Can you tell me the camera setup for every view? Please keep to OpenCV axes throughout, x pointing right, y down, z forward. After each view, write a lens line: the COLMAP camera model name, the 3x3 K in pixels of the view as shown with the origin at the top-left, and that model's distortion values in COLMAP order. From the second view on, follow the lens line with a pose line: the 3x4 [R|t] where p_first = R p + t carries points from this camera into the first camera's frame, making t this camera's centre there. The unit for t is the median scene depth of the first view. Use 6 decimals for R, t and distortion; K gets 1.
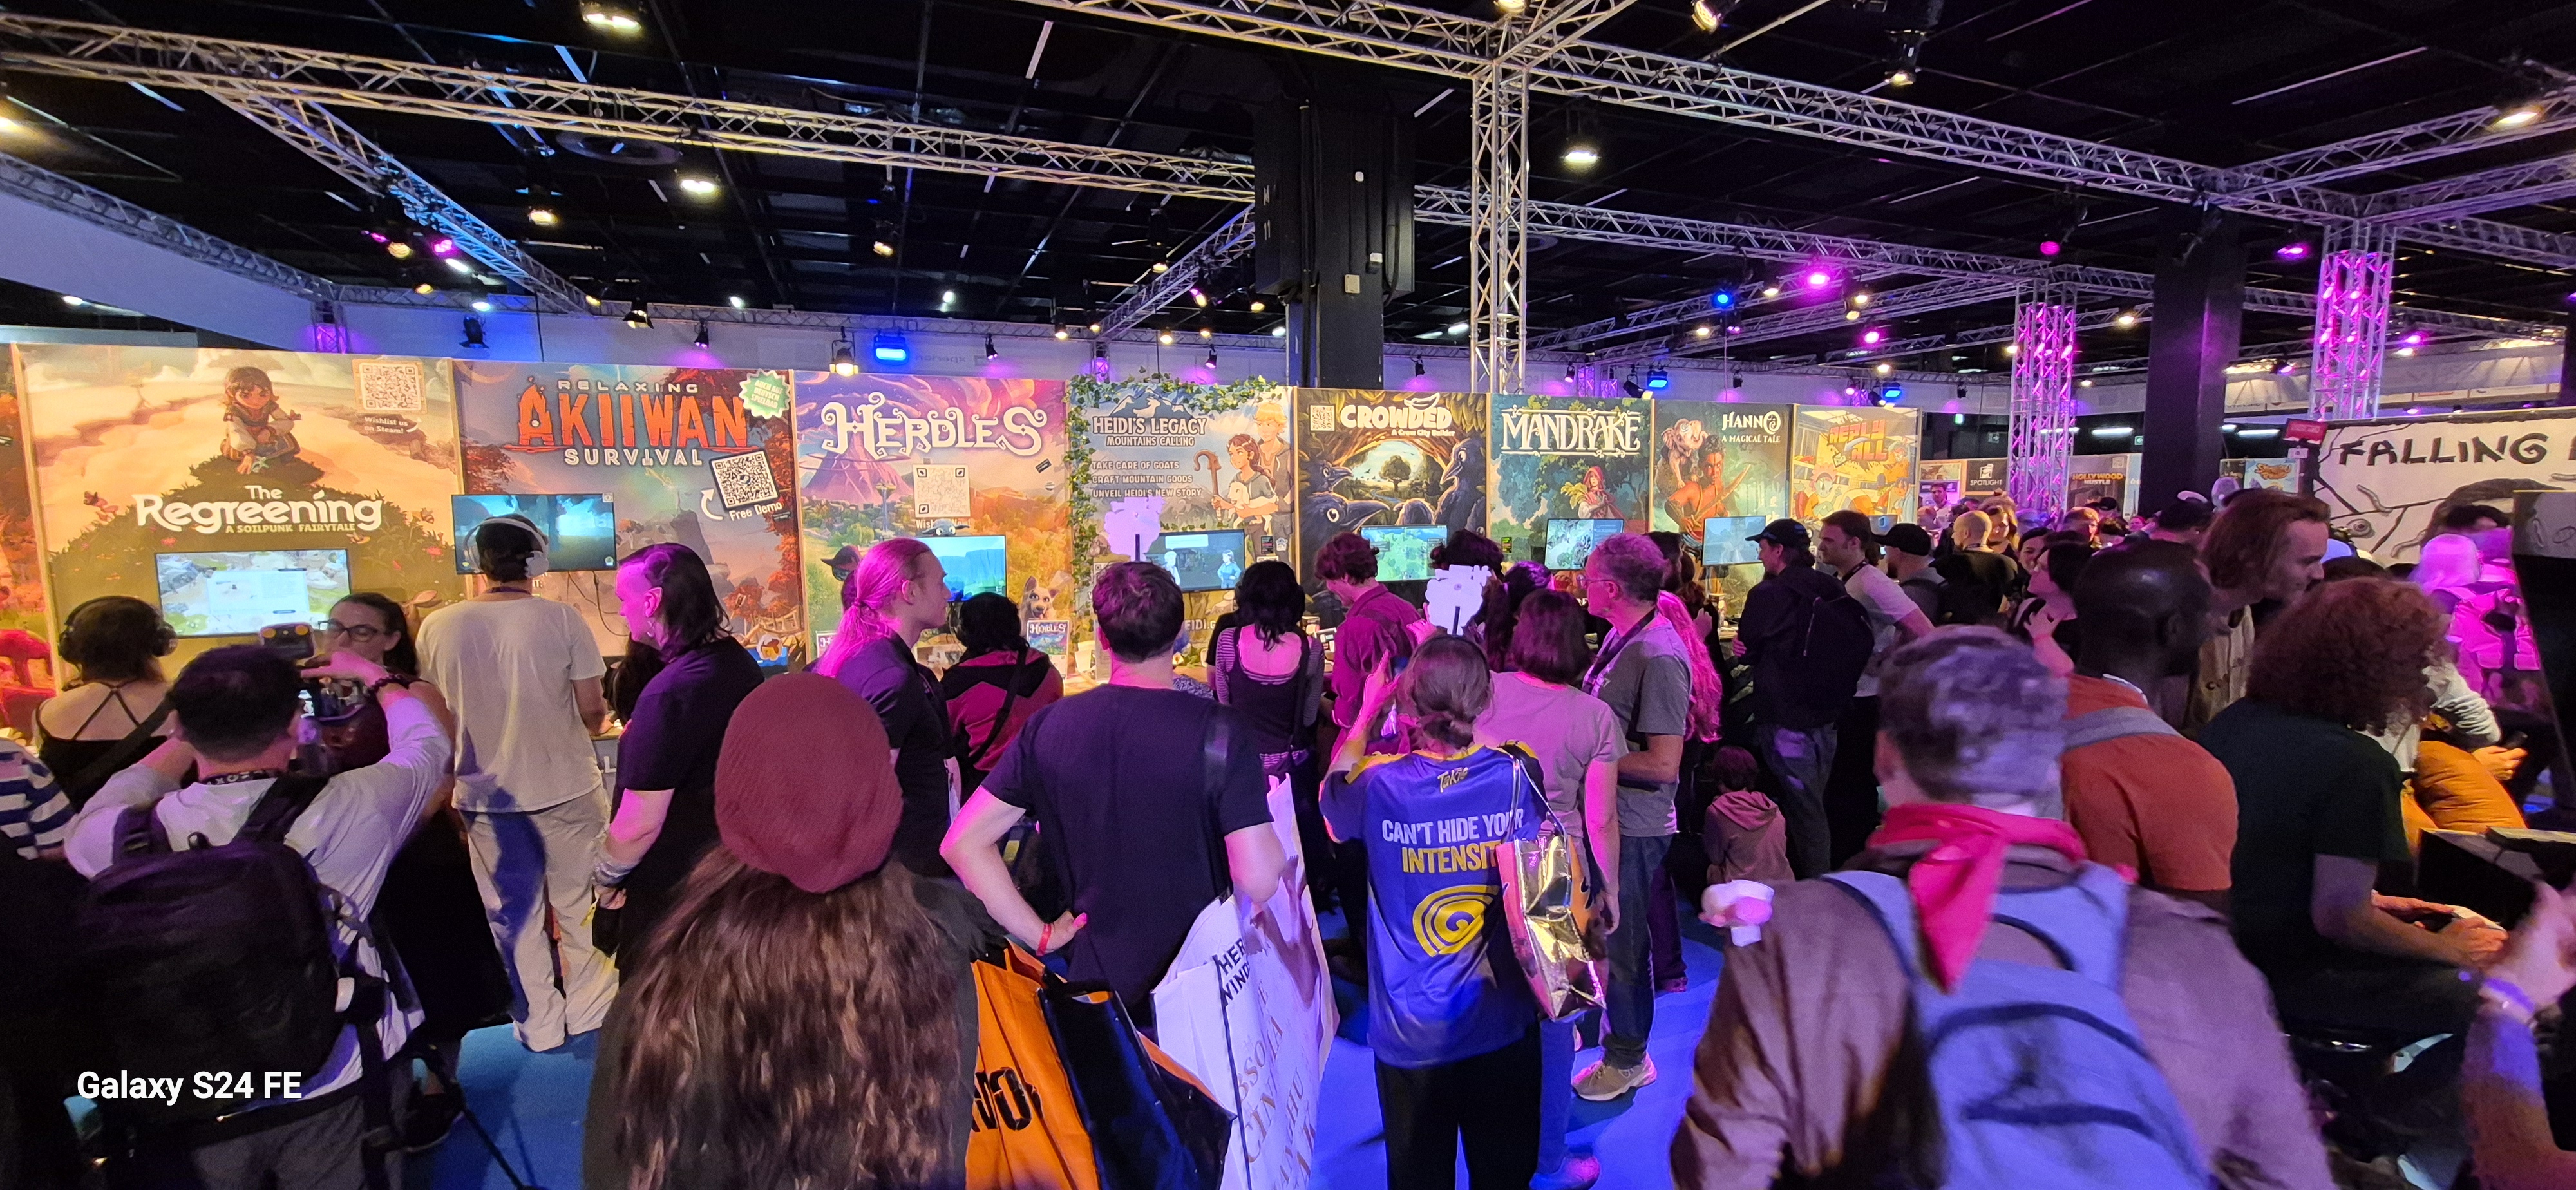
lens RADIAL K [[1052.9, 0, 1303.3], [0, 1052.9, 598.5], [0, 0, 1]] dist [0.013039, -0.000719]
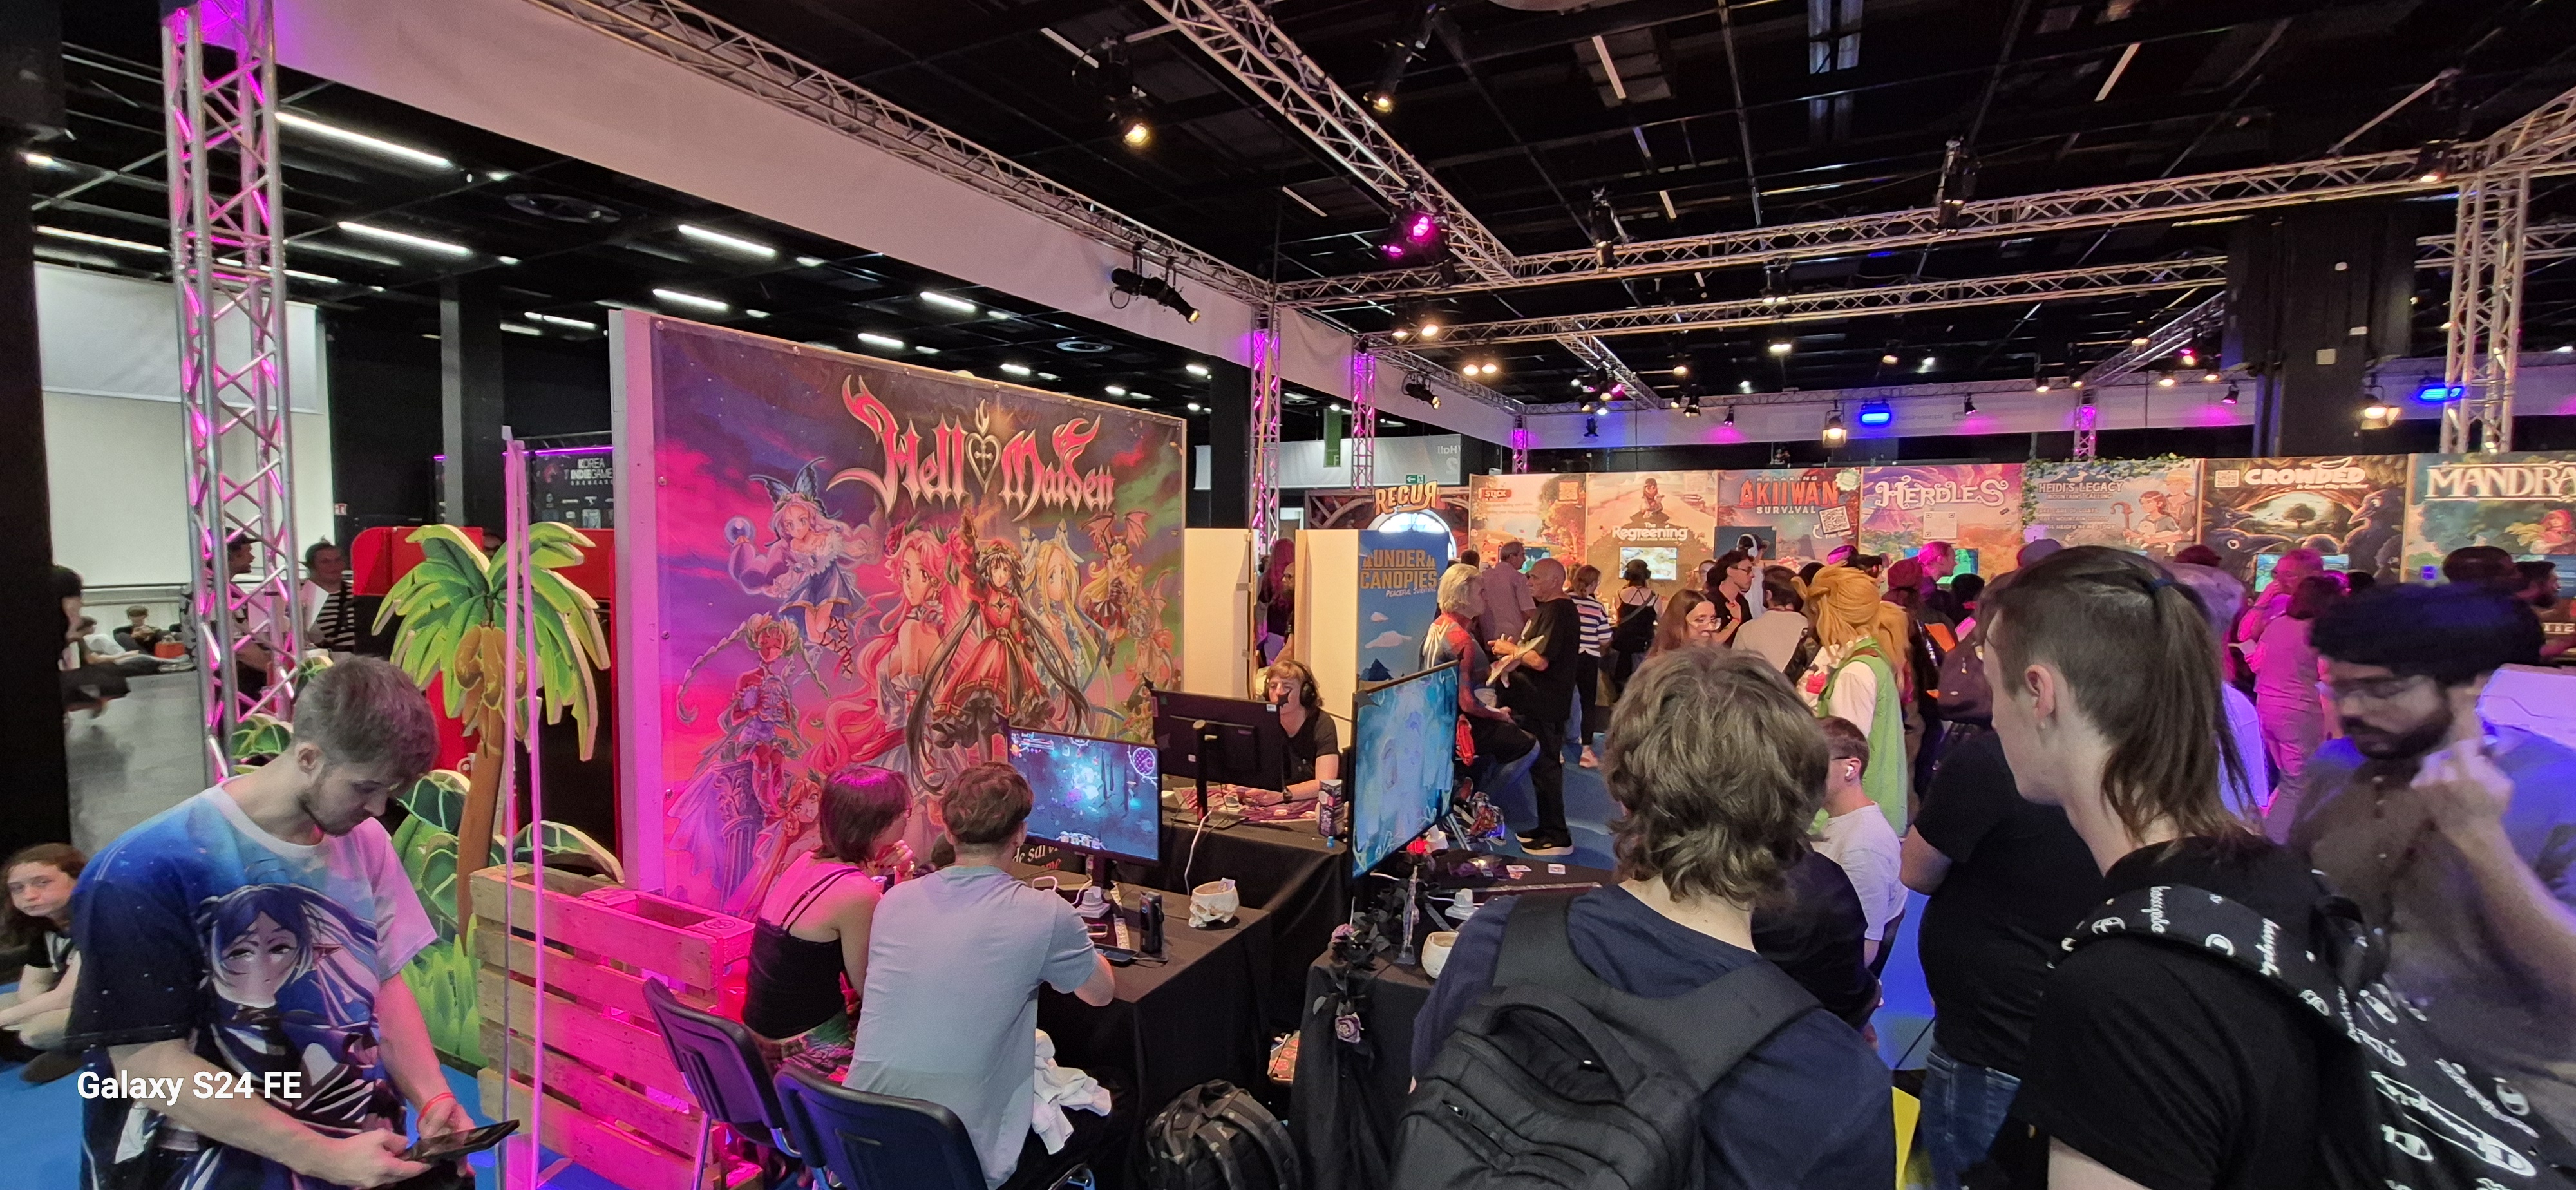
lens RADIAL K [[1052.9, 0, 1299.6], [0, 1052.9, 585.7], [0, 0, 1]] dist [0.013039, -0.000719]
pose [[0.668678, 0.048583, -0.741963, 0.256135], [-0.085448, 0.996273, -0.011773, 0.104387], [0.738626, 0.071272, 0.670338, -0.929251]]
